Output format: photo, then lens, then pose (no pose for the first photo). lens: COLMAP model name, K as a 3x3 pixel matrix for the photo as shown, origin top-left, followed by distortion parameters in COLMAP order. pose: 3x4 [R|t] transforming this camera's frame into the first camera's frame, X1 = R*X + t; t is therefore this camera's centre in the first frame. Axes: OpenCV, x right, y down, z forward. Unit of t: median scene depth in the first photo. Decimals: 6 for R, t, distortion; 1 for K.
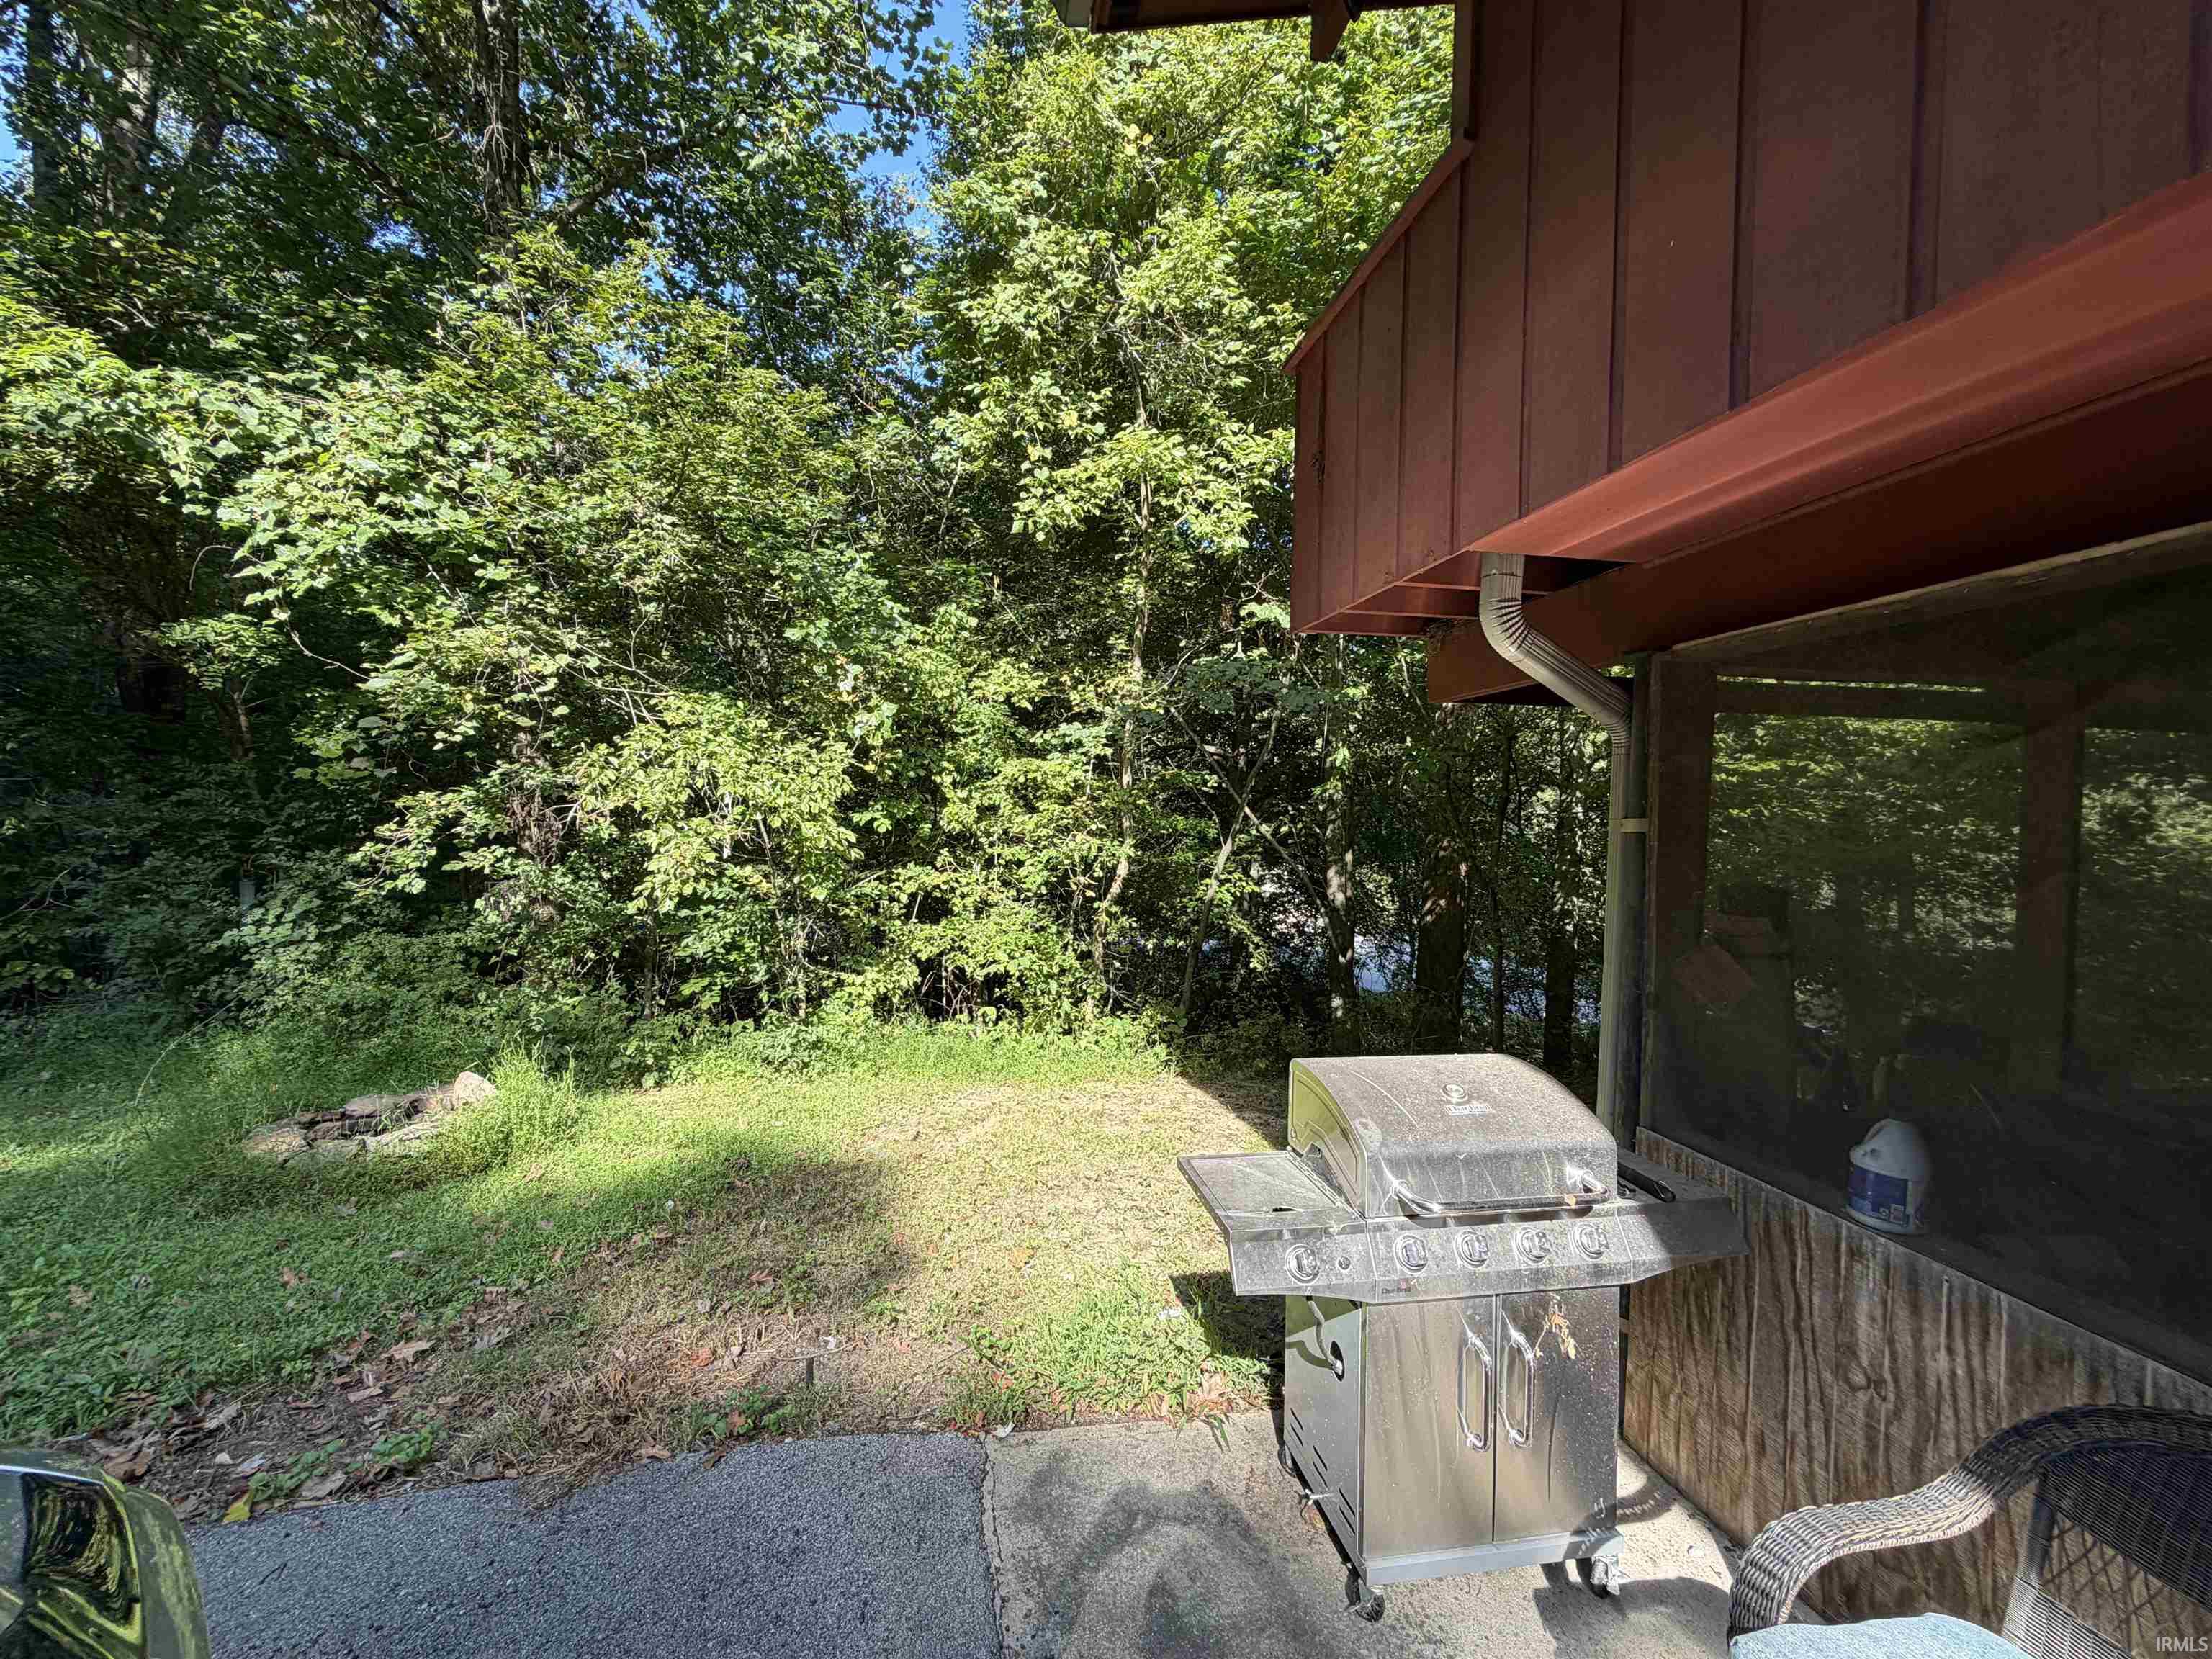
lens RADIAL K [[880.6, 0, 1103.4], [0, 880.6, 828.5], [0, 0, 1]] dist [-0.001772, 0.000474]
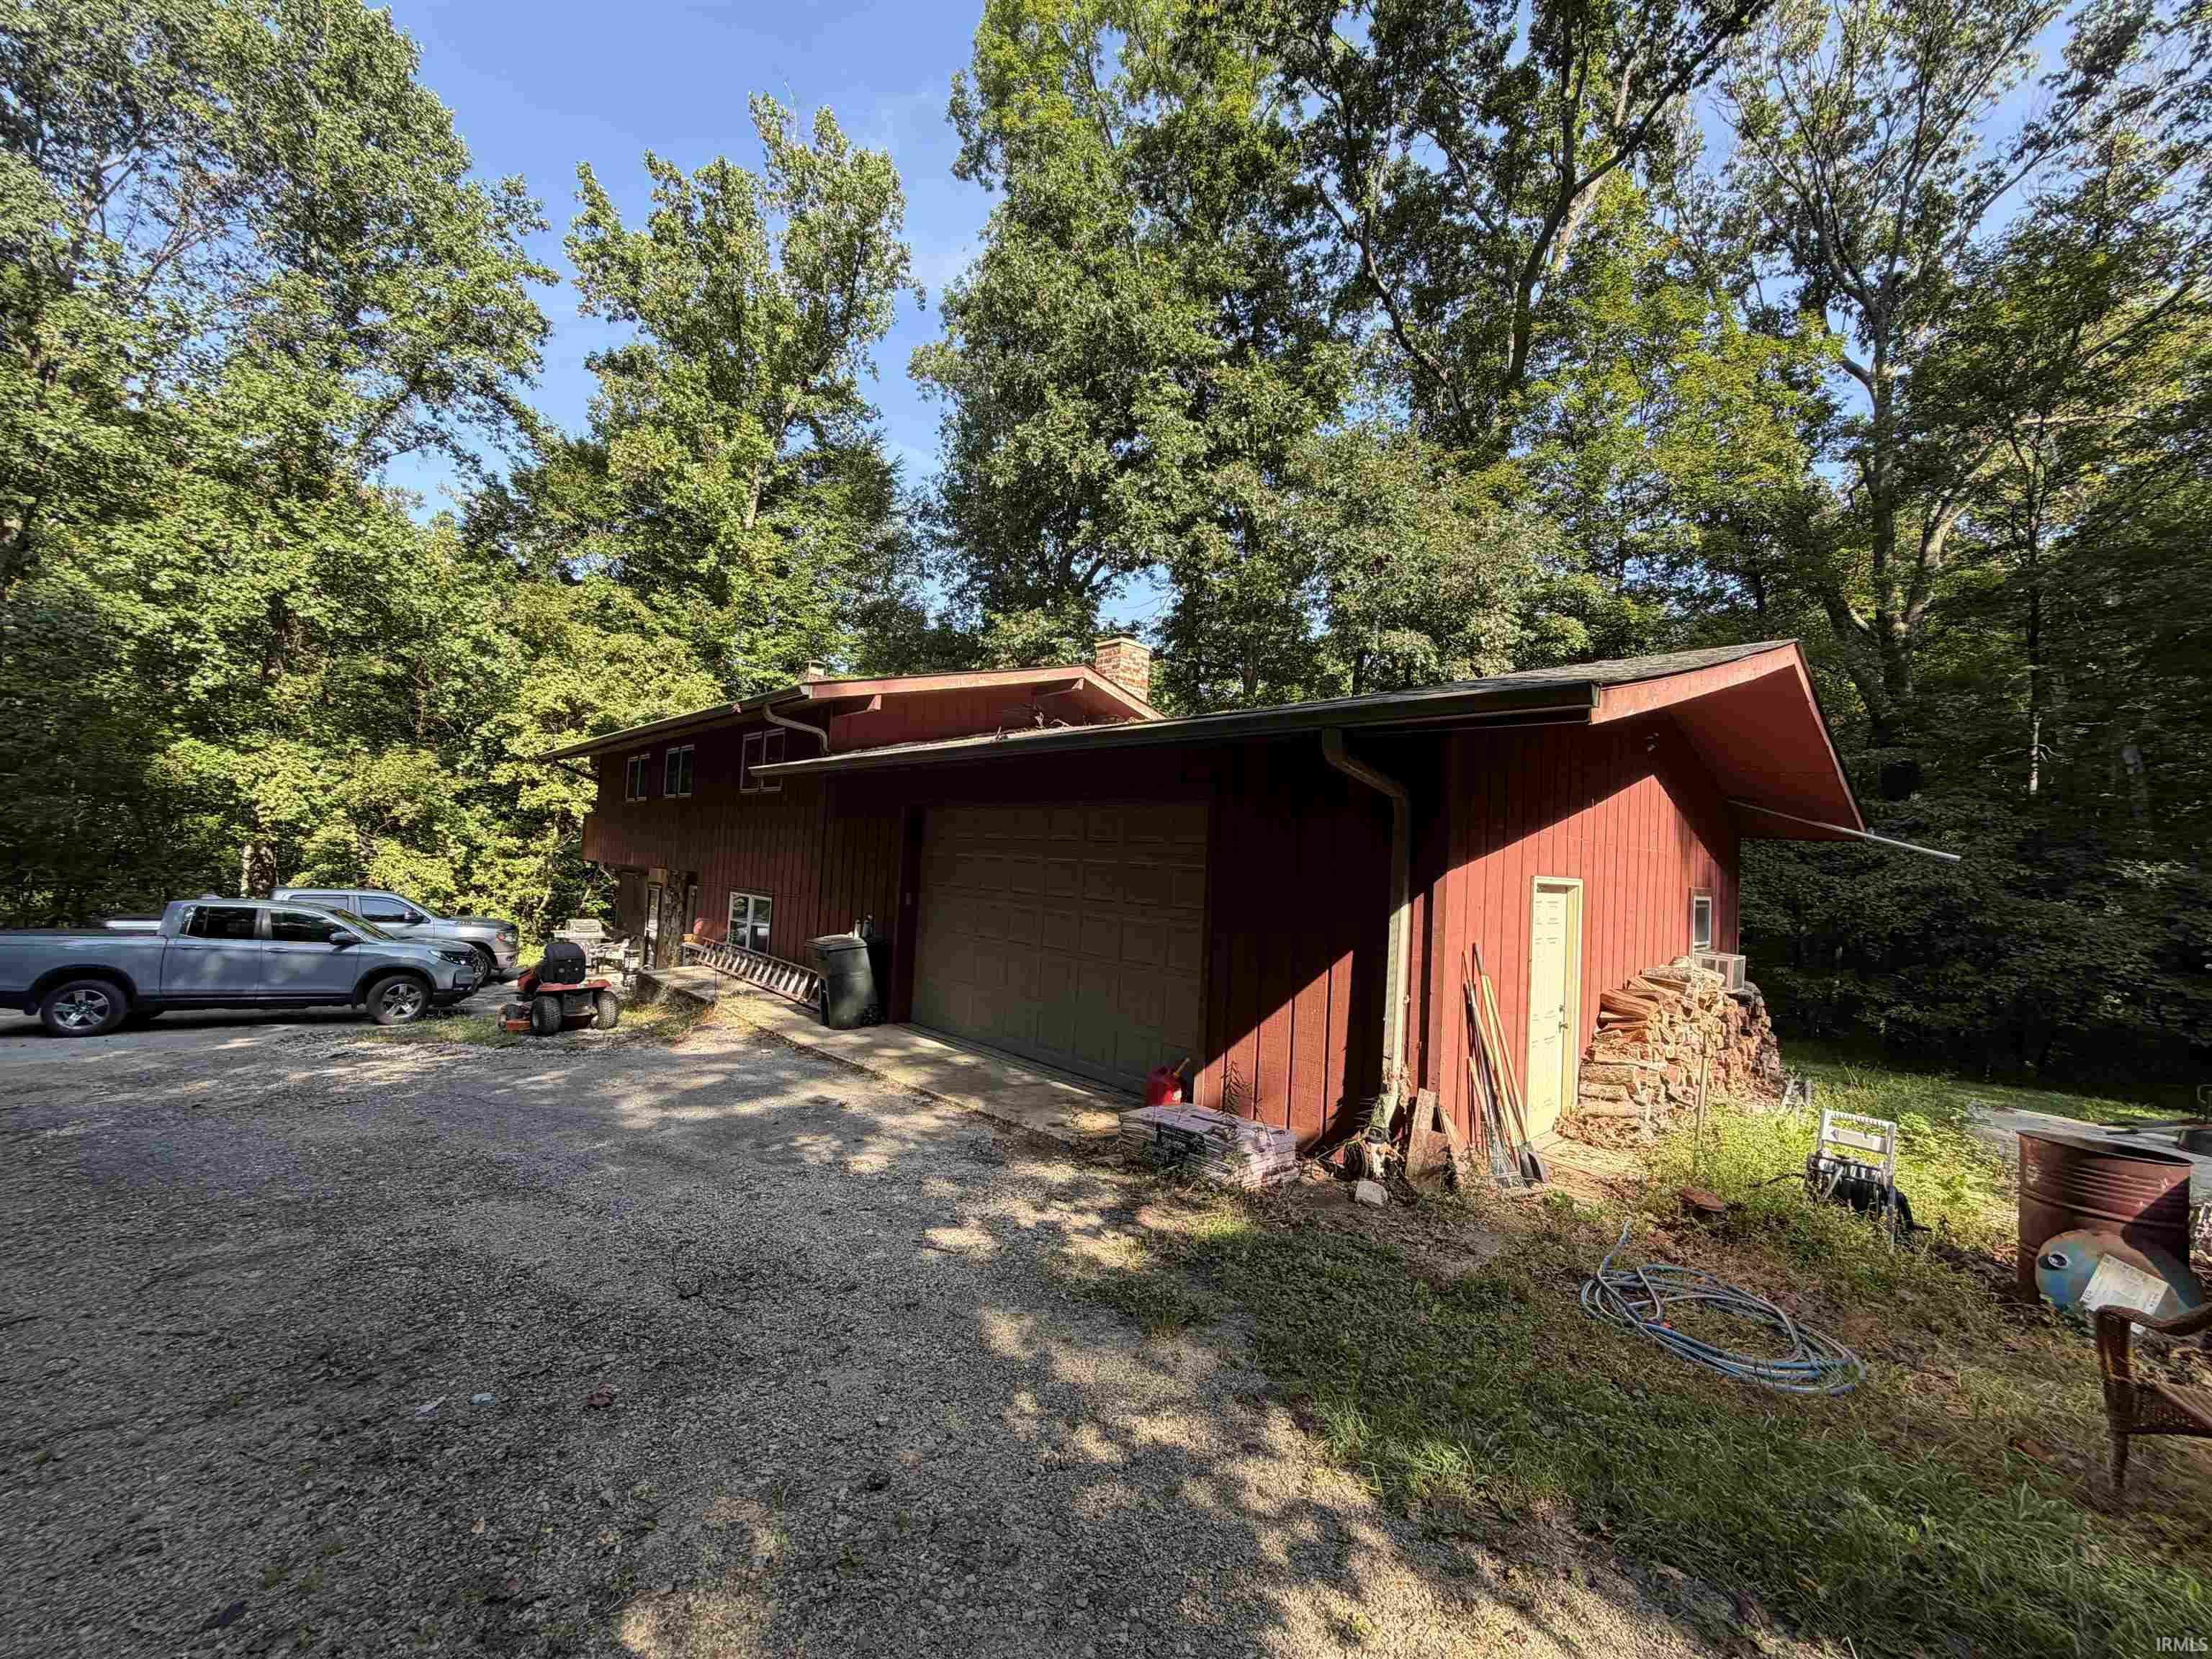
lens RADIAL K [[880.6, 0, 1105.3], [0, 880.6, 827.2], [0, 0, 1]] dist [-0.001772, 0.000474]
pose [[0.835692, 0.056319, 0.546303, -0.041710], [-0.032055, 0.998034, -0.053852, -0.110847], [-0.548262, 0.027492, 0.835855, -2.974201]]
